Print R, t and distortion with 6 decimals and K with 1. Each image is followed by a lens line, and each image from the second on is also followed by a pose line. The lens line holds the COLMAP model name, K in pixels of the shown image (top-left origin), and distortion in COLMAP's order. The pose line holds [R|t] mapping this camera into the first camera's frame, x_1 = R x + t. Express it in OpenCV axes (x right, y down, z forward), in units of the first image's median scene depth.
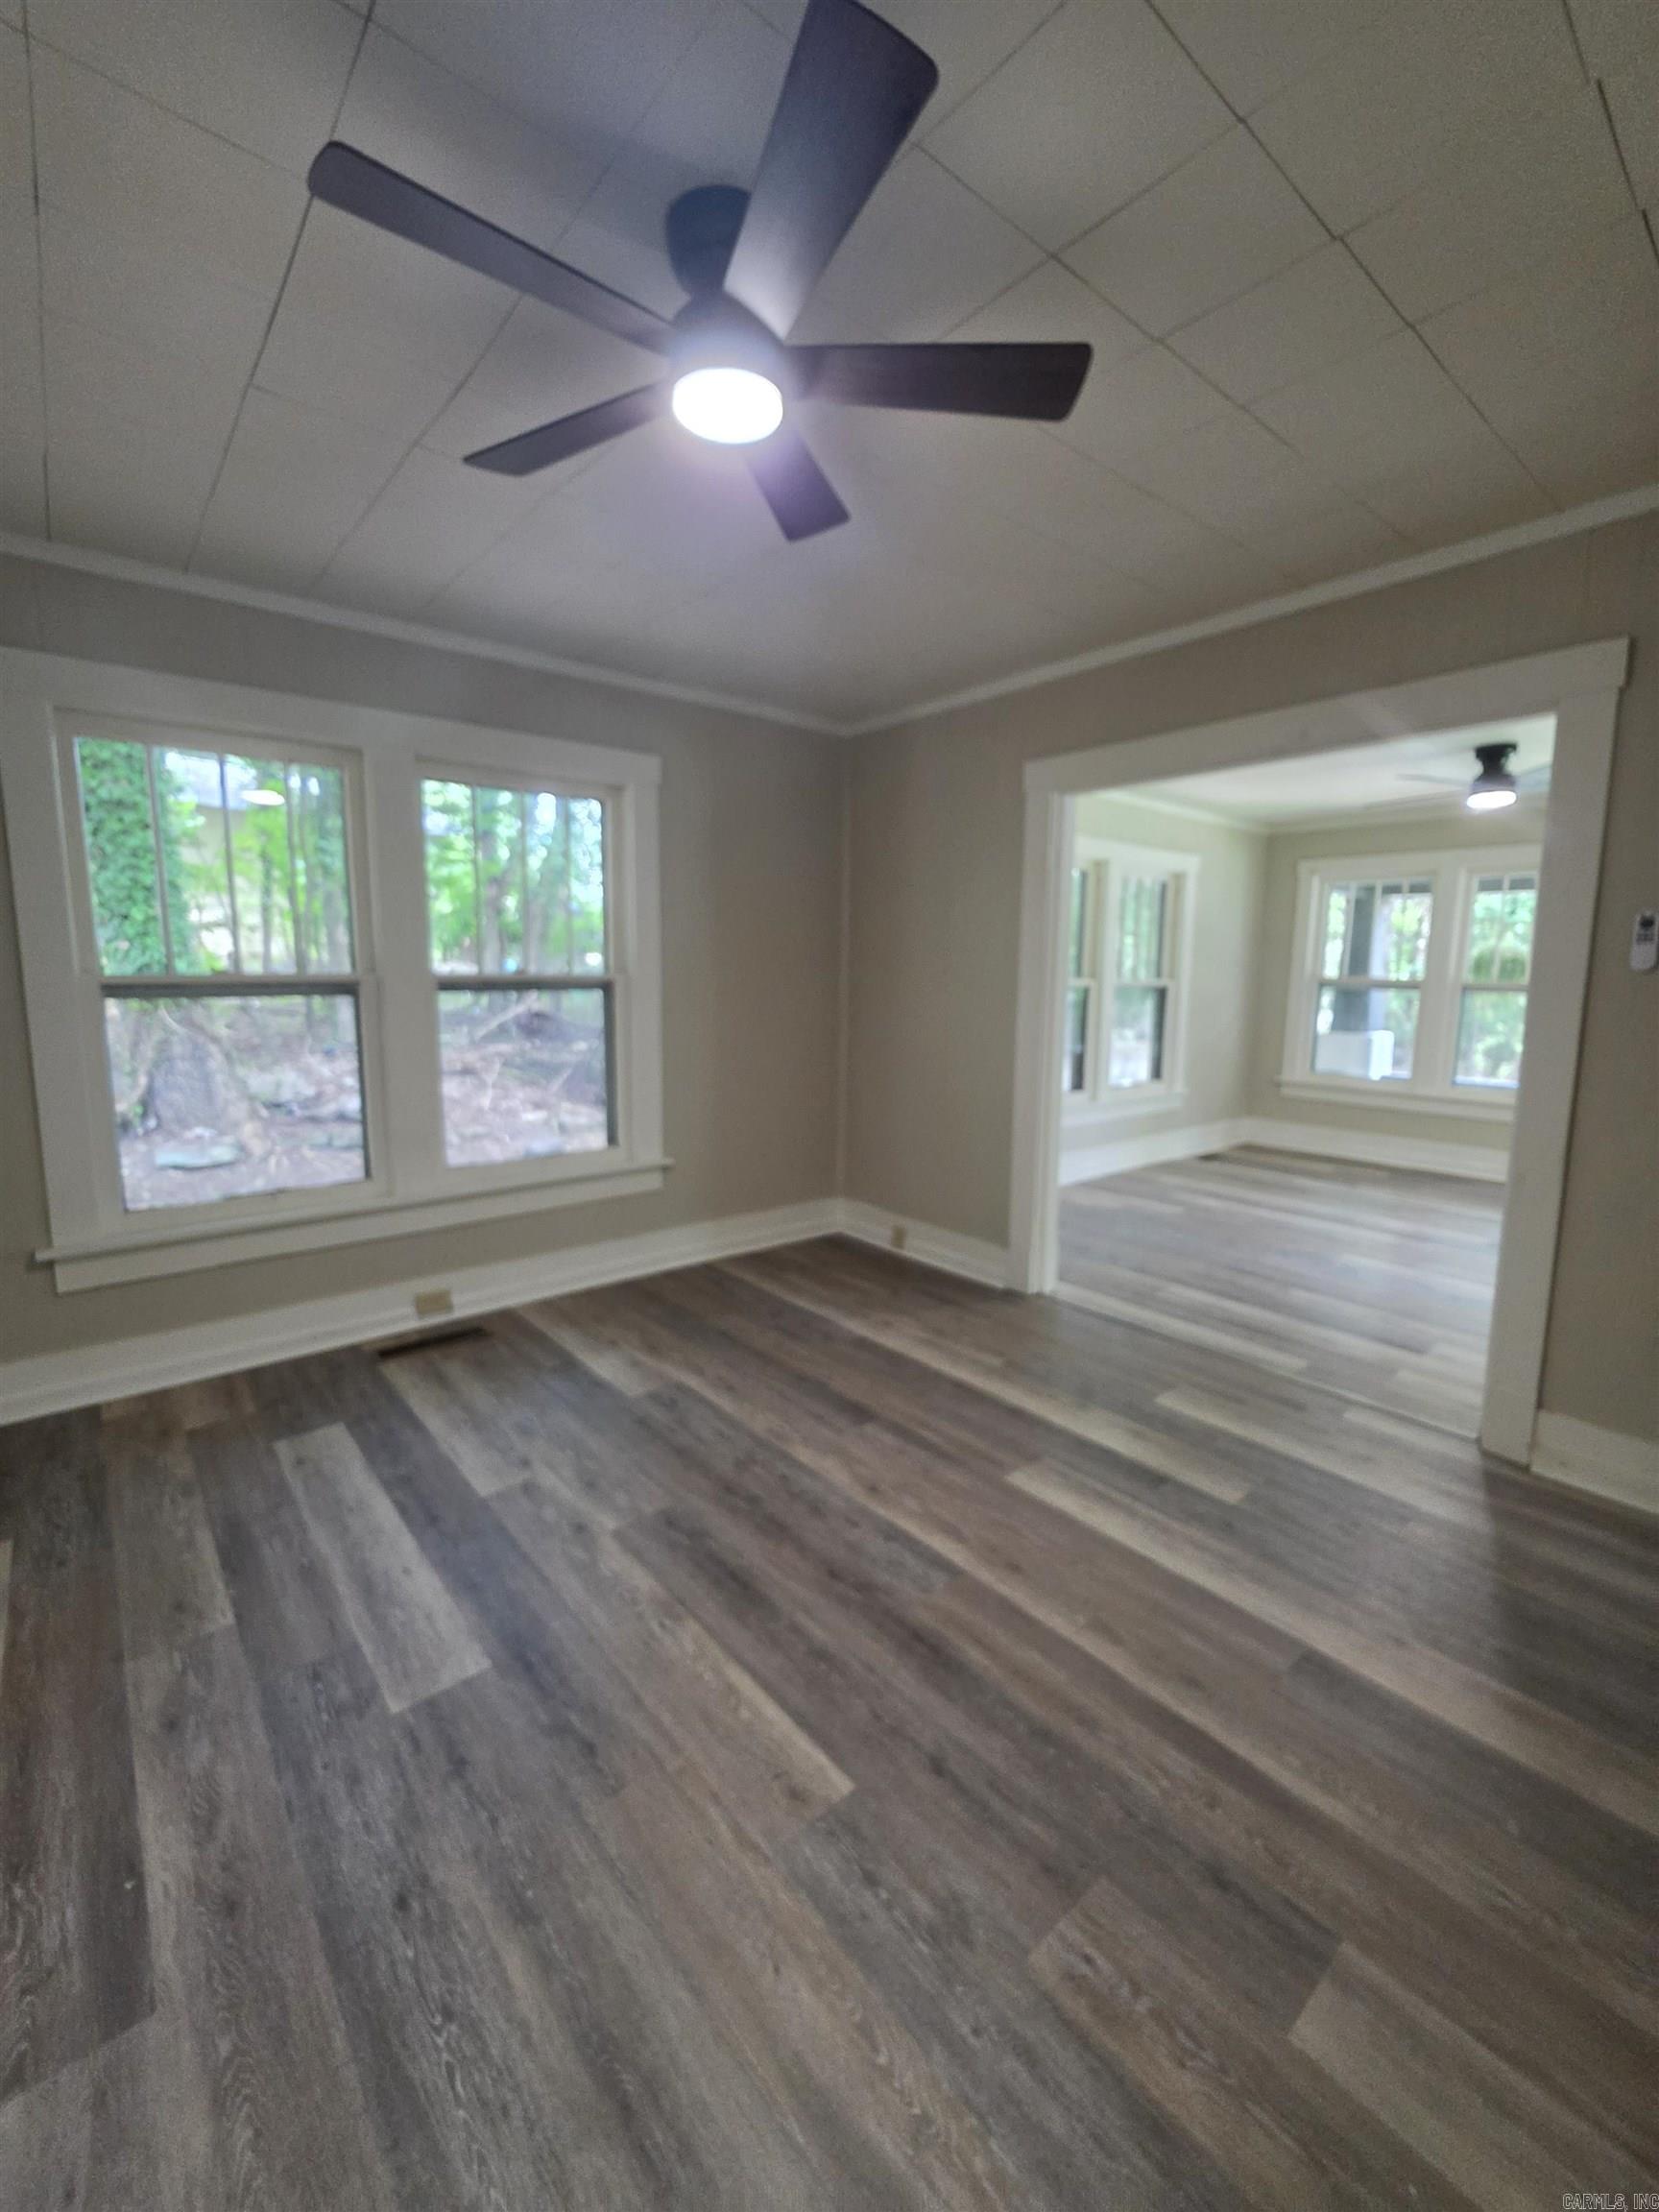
lens RADIAL K [[906.5, 0, 834.7], [0, 906.5, 1090.4], [0, 0, 1]] dist [-0.007836, 0.000282]
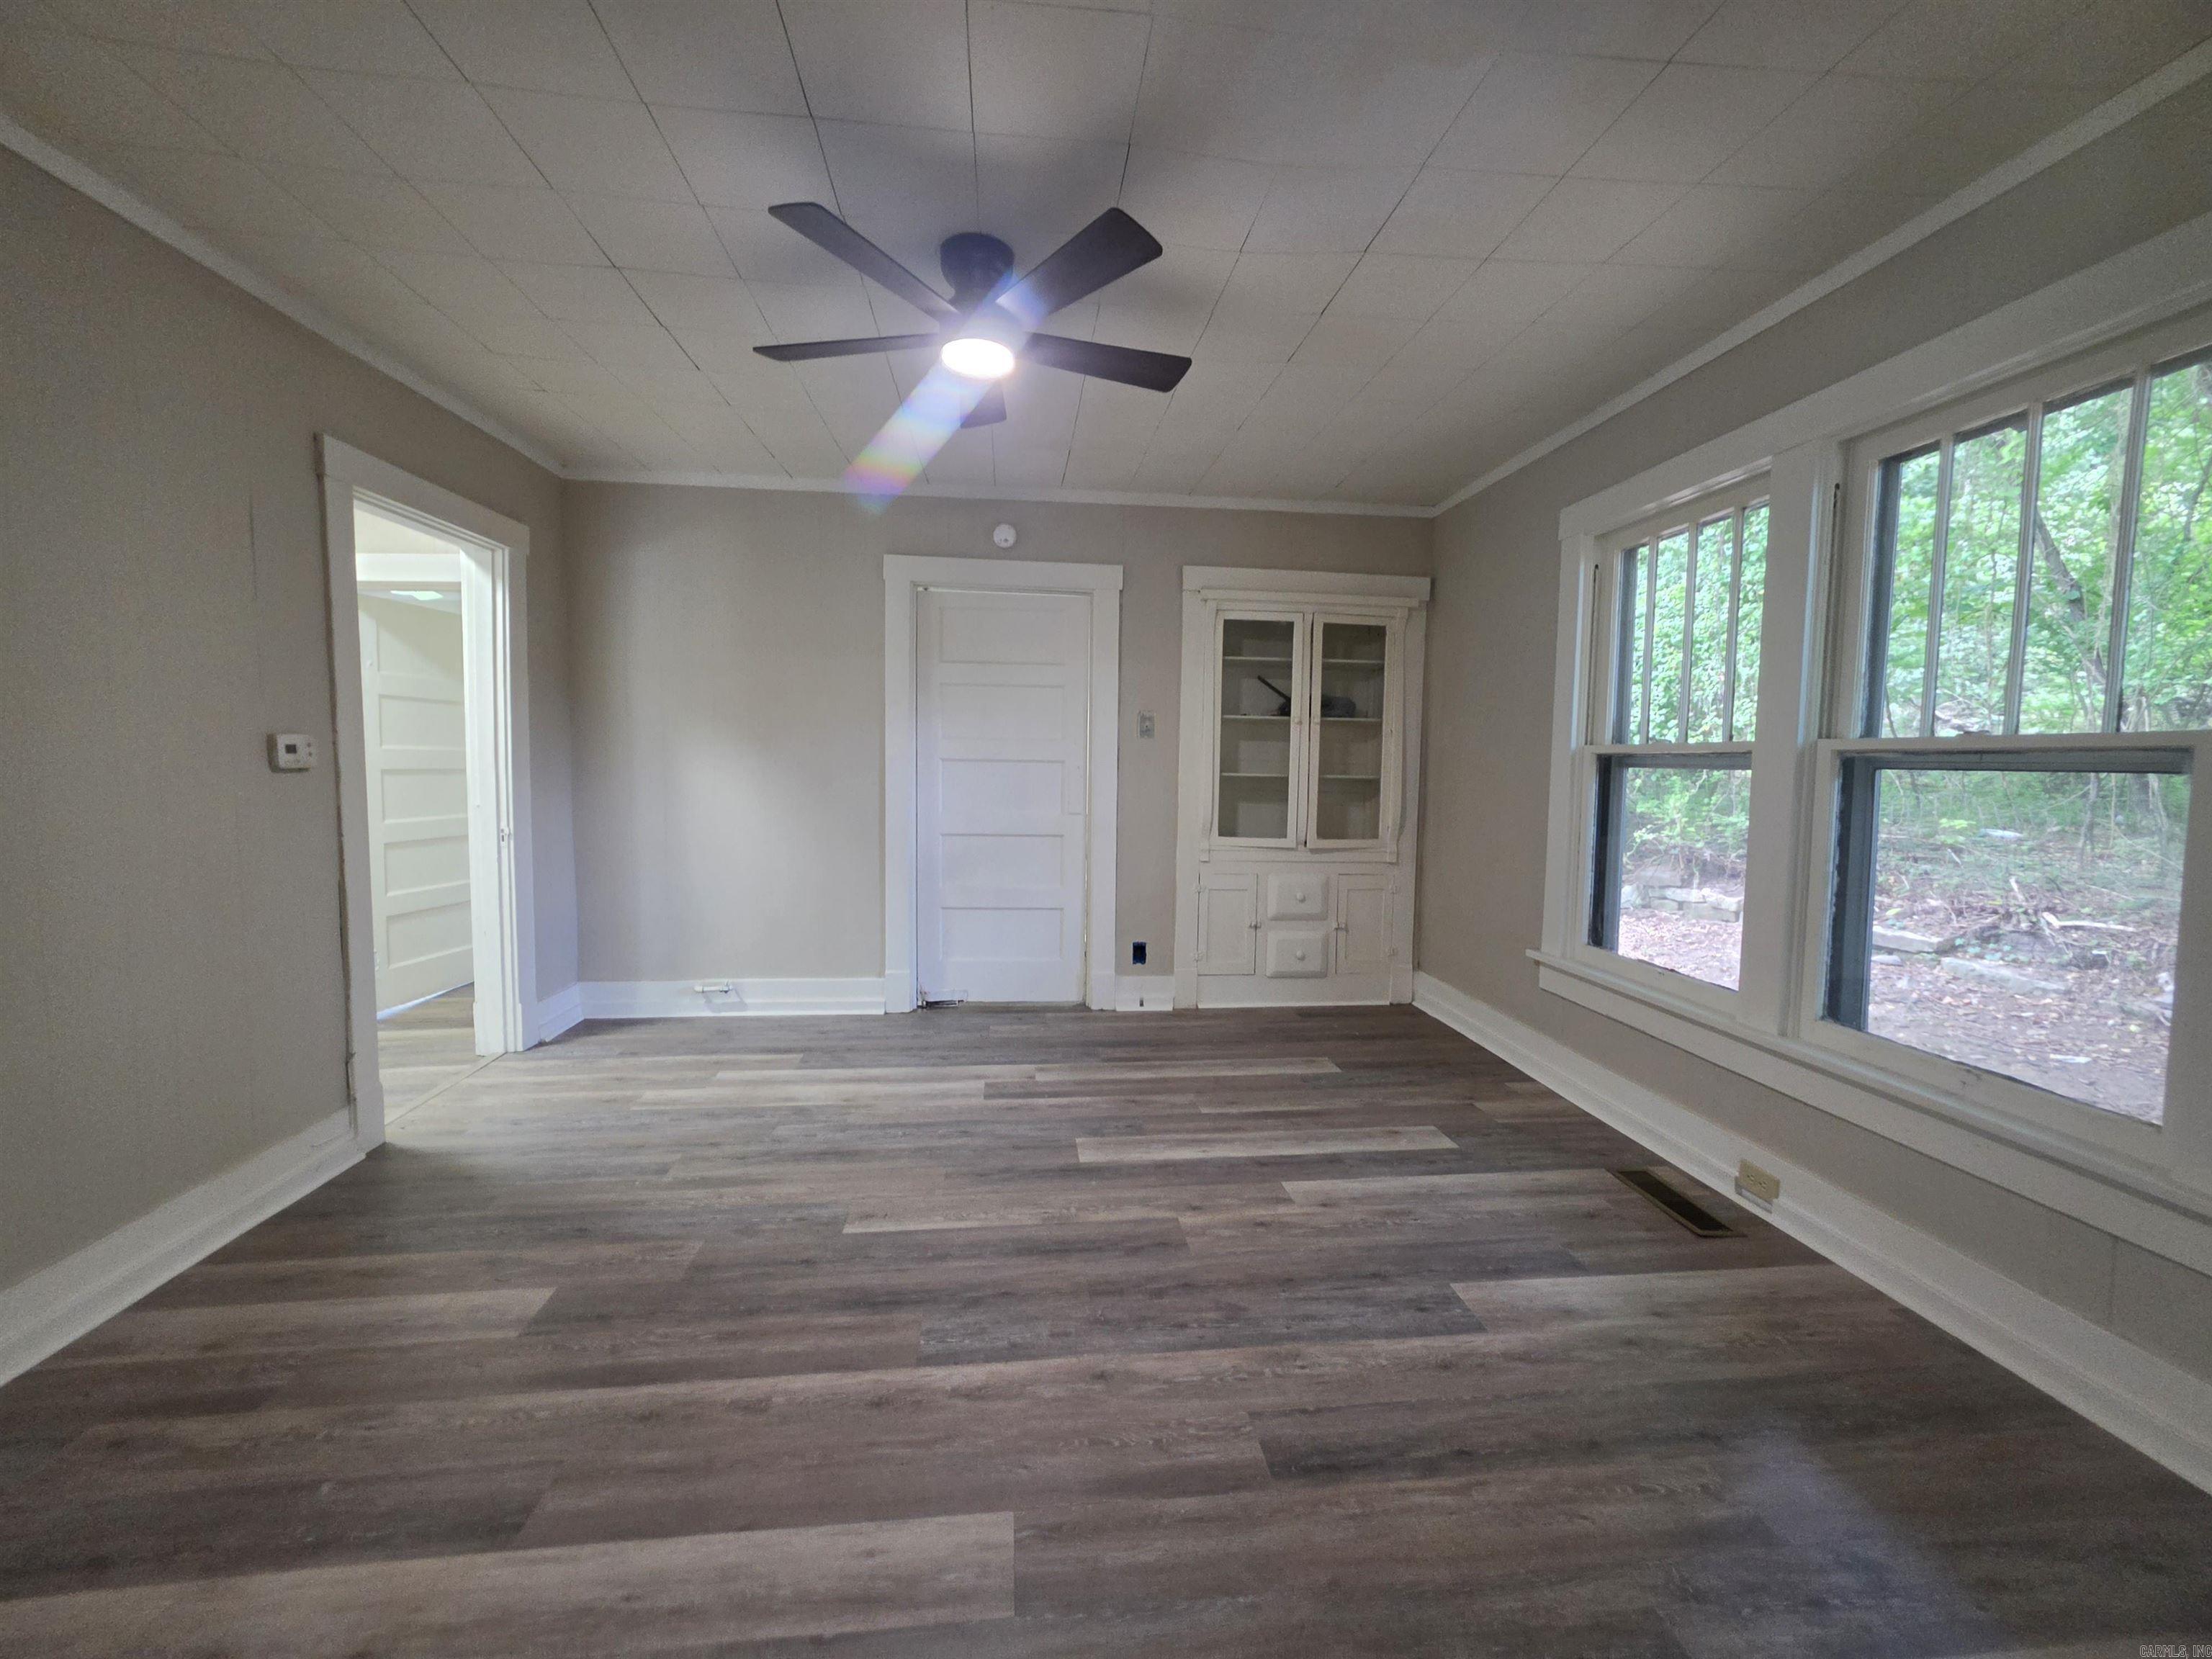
lens RADIAL K [[889.5, 0, 1103.6], [0, 889.5, 810.0], [0, 0, 1]] dist [-0.002100, 0.000696]
pose [[-0.558703, 0.037515, -0.828519, 0.617506], [-0.122743, 0.984235, 0.127337, -0.128195], [0.820235, 0.172839, -0.545291, 1.254016]]
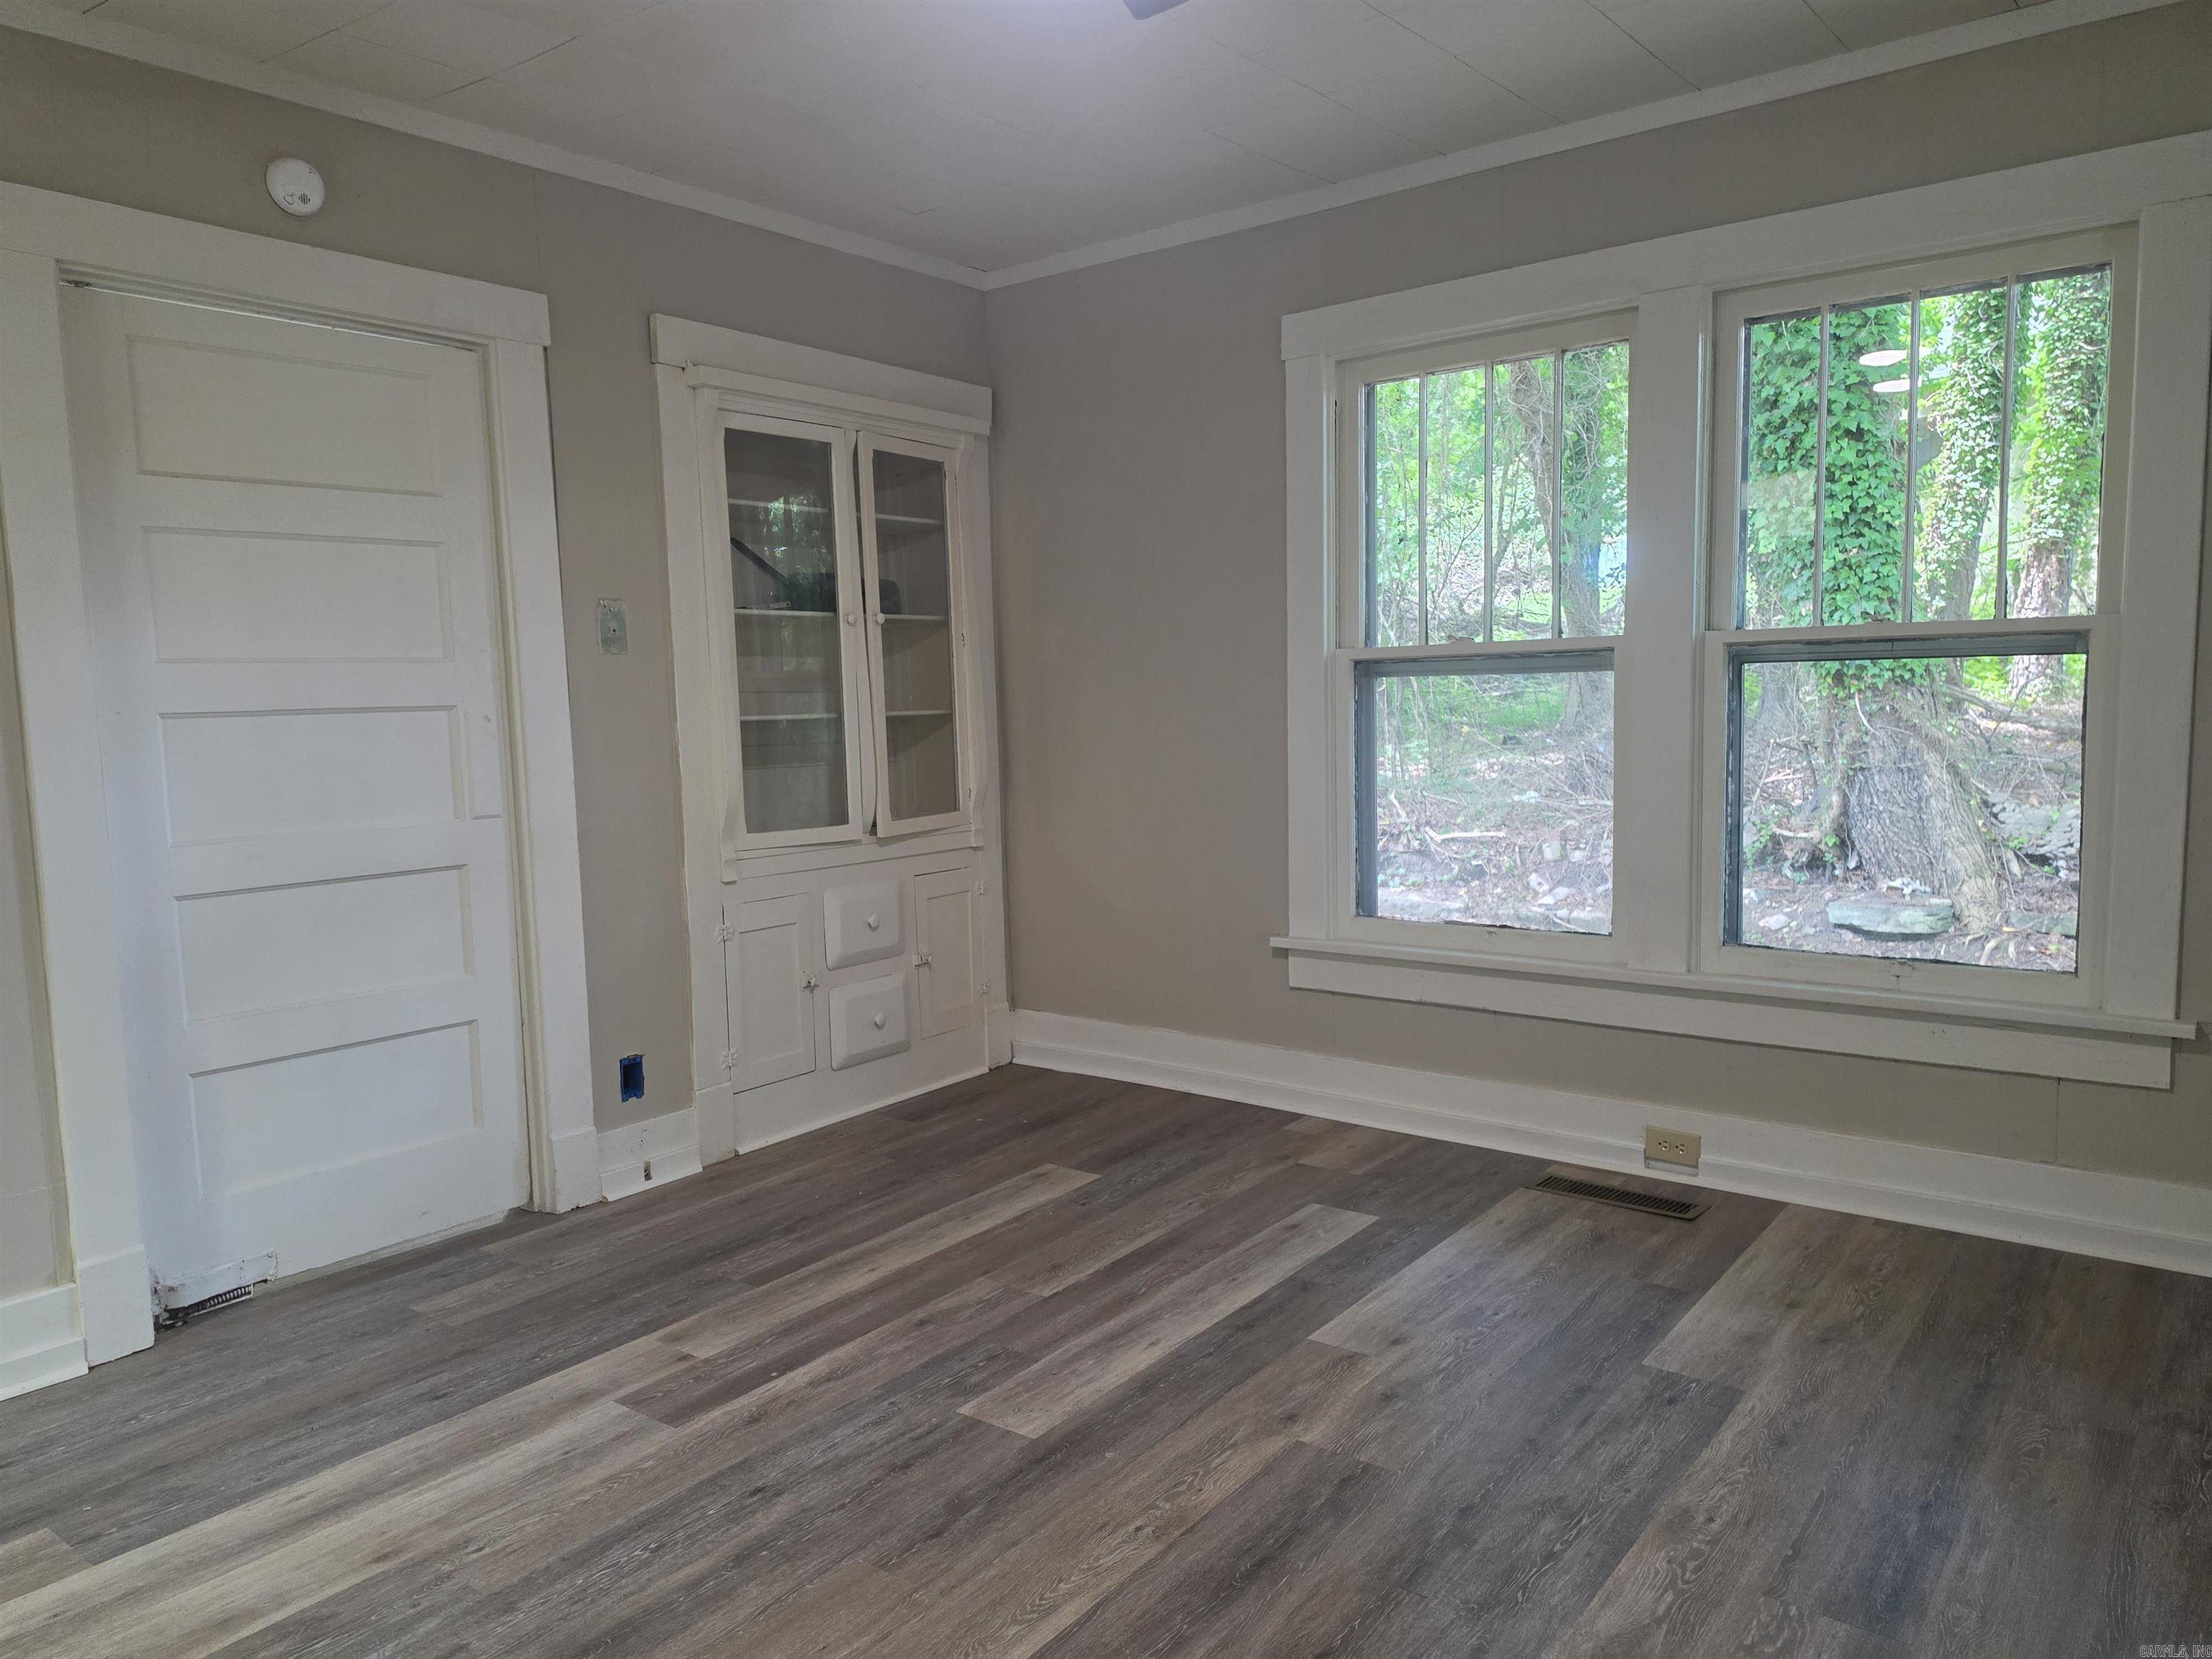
lens RADIAL K [[1512.9, 0, 1106.0], [0, 1512.9, 829.5], [0, 0, 1]] dist [0.089067, -0.107430]
pose [[0.208499, 0.087149, -0.974132, 0.705910], [-0.099044, 0.992783, 0.067619, -0.030871], [0.972995, 0.082383, 0.215626, 0.494671]]
